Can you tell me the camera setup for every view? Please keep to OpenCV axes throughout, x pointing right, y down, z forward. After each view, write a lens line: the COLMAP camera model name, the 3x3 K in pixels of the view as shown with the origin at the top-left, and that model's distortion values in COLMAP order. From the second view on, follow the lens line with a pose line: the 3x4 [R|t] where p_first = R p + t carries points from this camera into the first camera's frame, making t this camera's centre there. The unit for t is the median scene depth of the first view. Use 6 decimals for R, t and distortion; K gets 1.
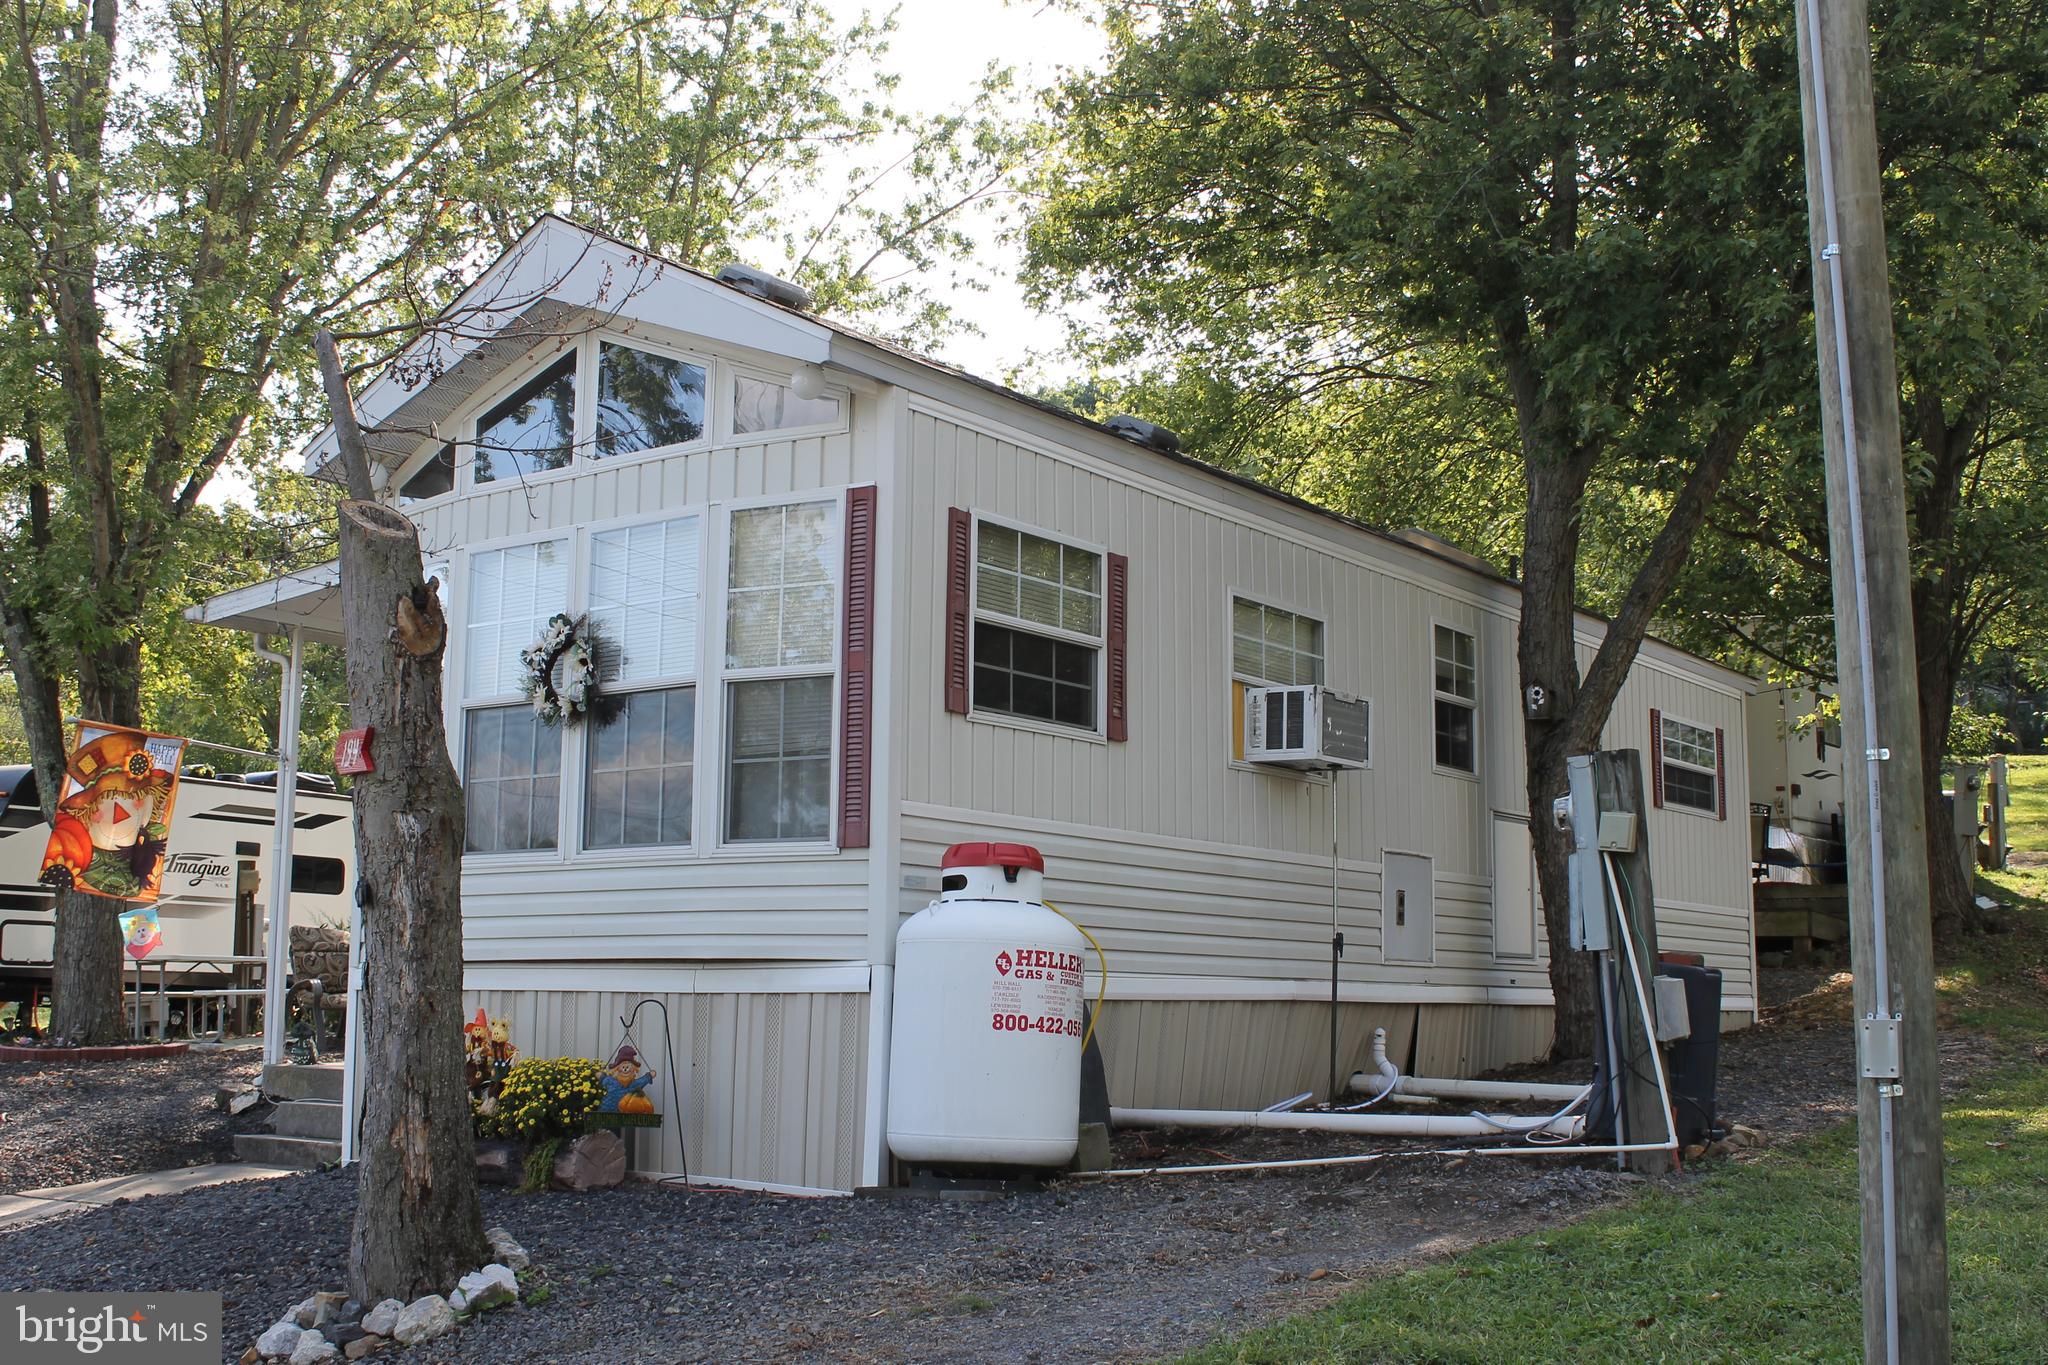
lens RADIAL K [[2264.9, 0, 1021.4], [0, 2264.9, 686.9], [0, 0, 1]] dist [-0.069803, 0.000000]
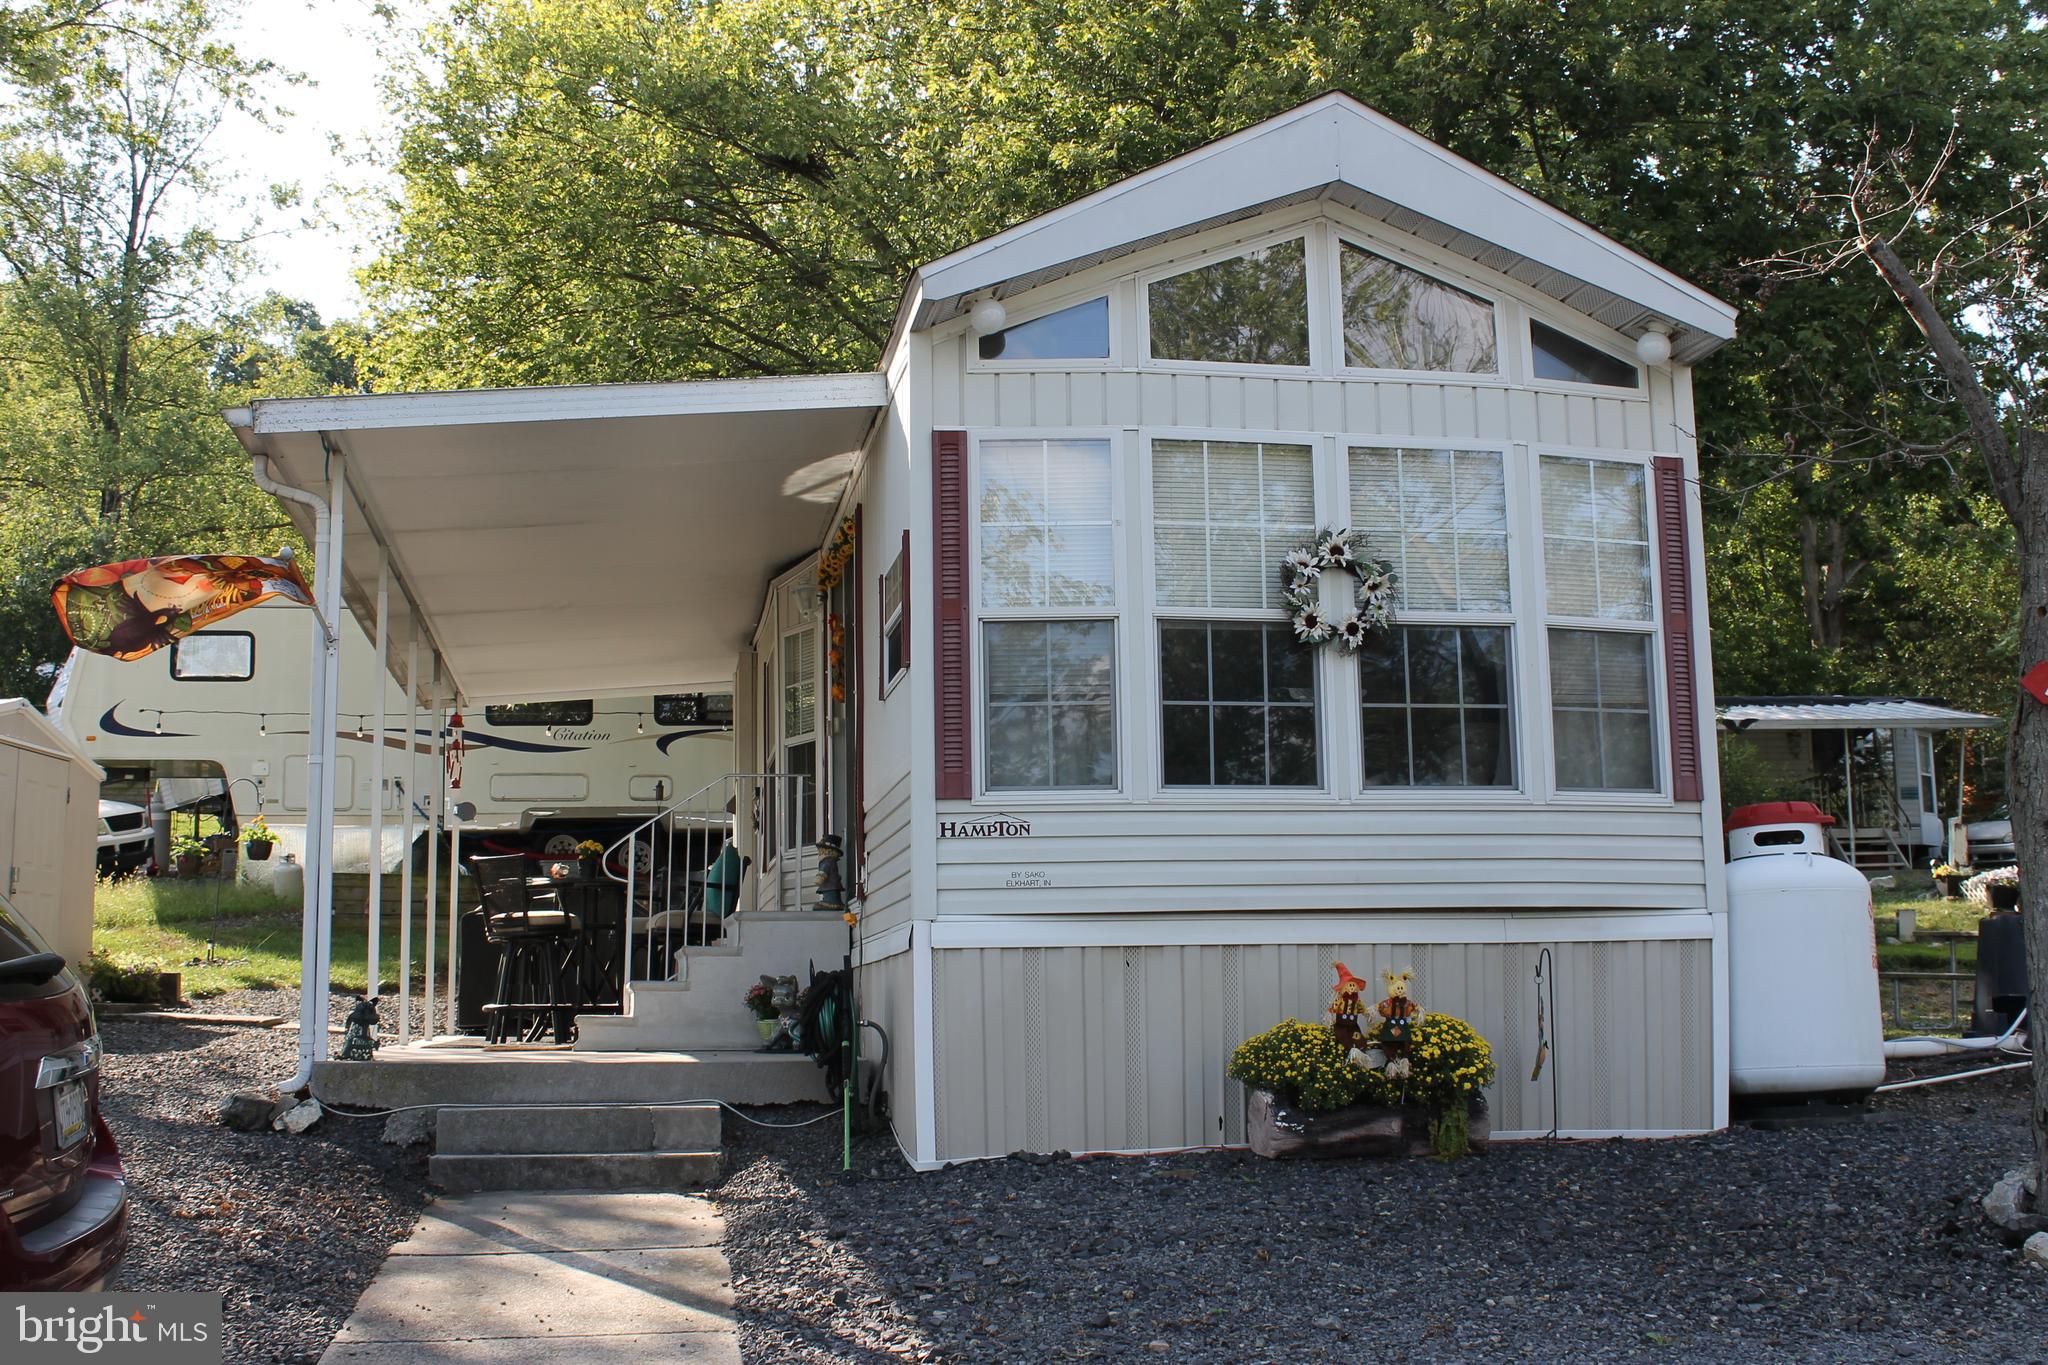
lens RADIAL K [[2264.9, 0, 1021.6], [0, 2264.9, 678.7], [0, 0, 1]] dist [-0.069803, 0.000000]
pose [[0.688393, 0.088519, 0.719917, -0.982721], [-0.085034, 0.995530, -0.041097, 0.079270], [-0.720336, -0.032927, 0.692843, 0.478880]]
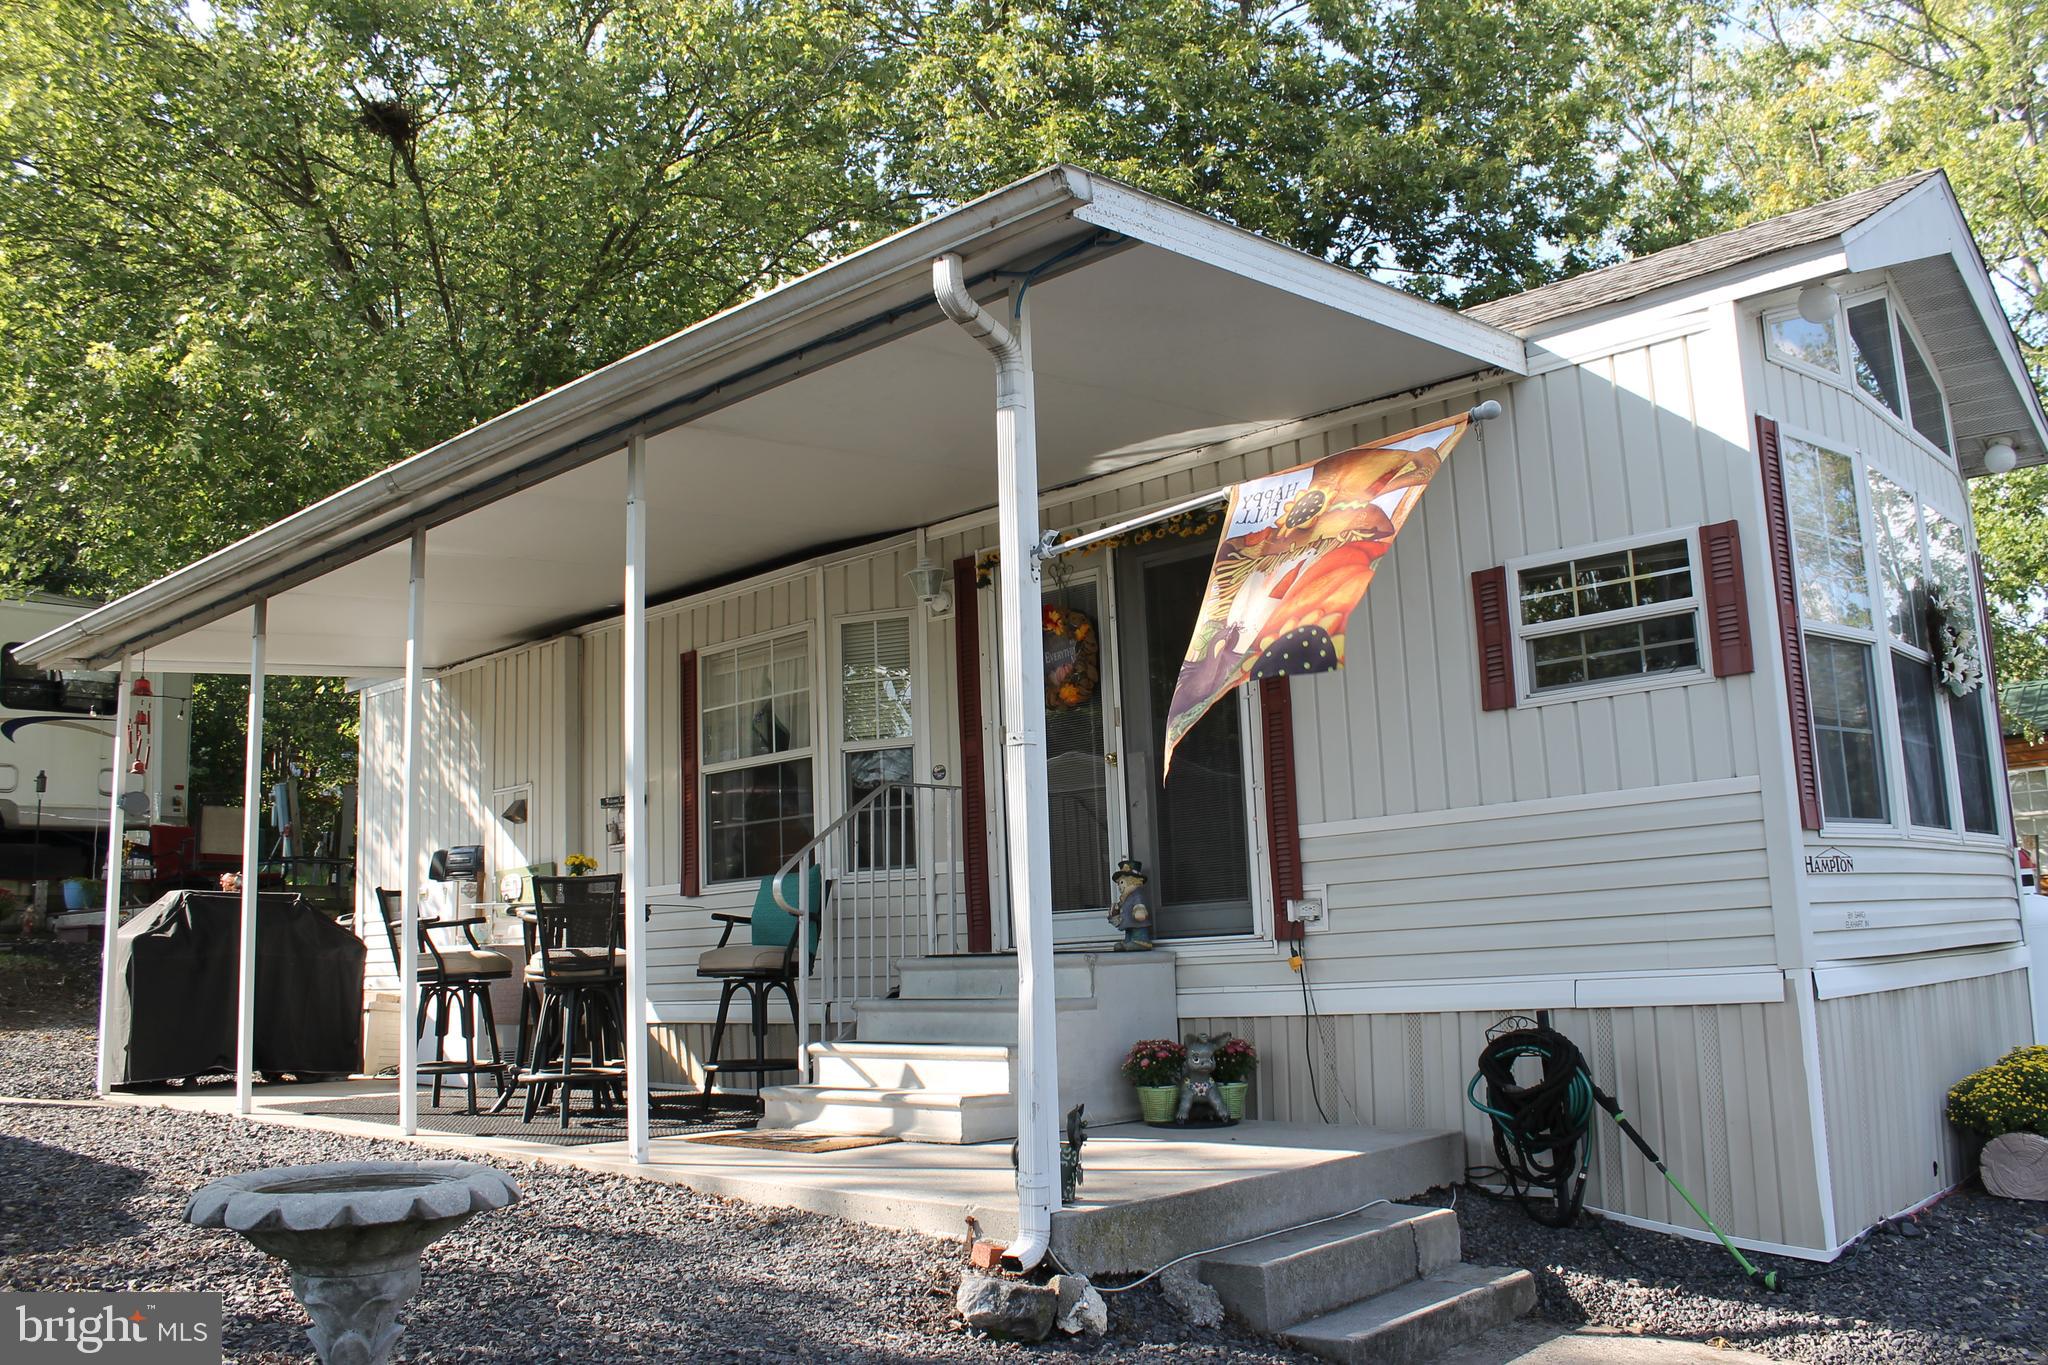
lens RADIAL K [[1720.7, 0, 1048.0], [0, 1720.7, 673.0], [0, 0, 1]] dist [-0.168588, 0.148168]
pose [[0.094104, 0.152873, 0.983755, -0.959382], [-0.107500, 0.983923, -0.142616, 0.152493], [-0.989741, -0.092333, 0.109025, 1.352054]]
